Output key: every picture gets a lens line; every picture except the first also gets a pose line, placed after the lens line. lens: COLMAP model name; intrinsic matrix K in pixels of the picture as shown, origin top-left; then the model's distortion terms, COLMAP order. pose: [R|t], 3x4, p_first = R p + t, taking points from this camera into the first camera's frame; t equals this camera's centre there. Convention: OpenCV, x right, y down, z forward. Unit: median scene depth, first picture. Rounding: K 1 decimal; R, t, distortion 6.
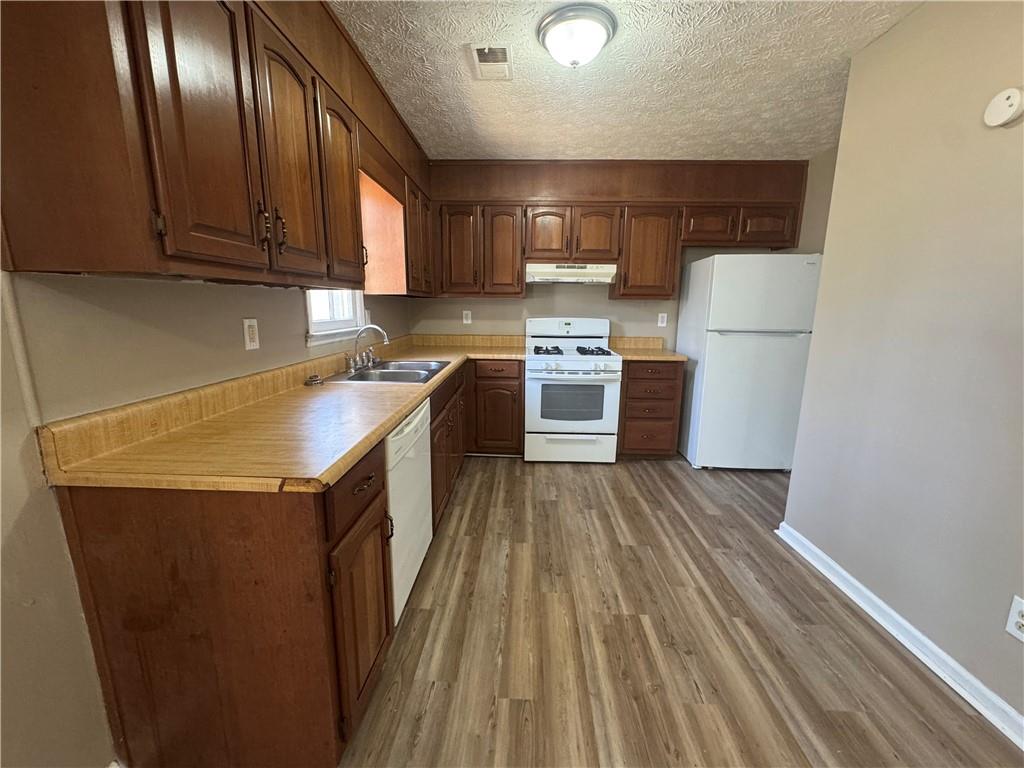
lens RADIAL K [[410.3, 0, 515.0], [0, 410.3, 384.2], [0, 0, 1]] dist [-0.005990, 0.000931]
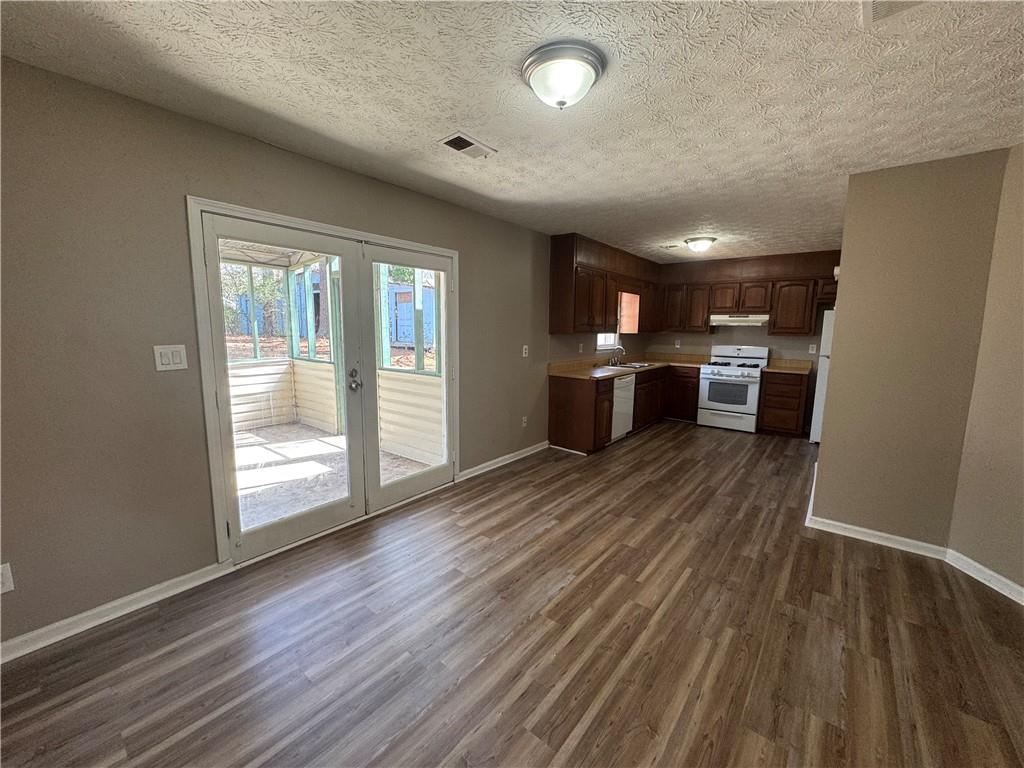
lens RADIAL K [[410.3, 0, 512.6], [0, 410.3, 383.9], [0, 0, 1]] dist [-0.005990, 0.000931]
pose [[0.798509, 0.081446, -0.596448, 0.562633], [-0.114966, 0.993201, -0.018290, 0.178463], [0.590903, 0.083177, 0.802443, -1.205835]]
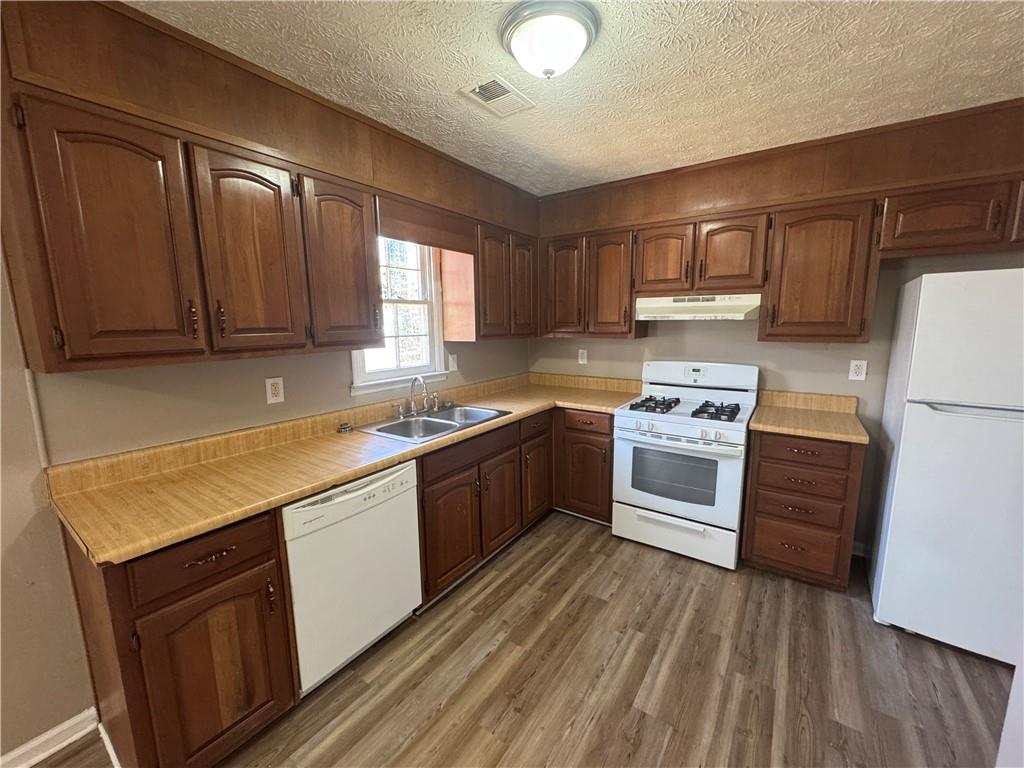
lens RADIAL K [[410.3, 0, 507.6], [0, 410.3, 384.3], [0, 0, 1]] dist [-0.005990, 0.000931]
pose [[0.834280, 0.066543, -0.547310, 0.366655], [-0.086337, 0.996211, -0.010485, -0.115685], [0.544538, 0.056000, 0.836864, 0.222409]]
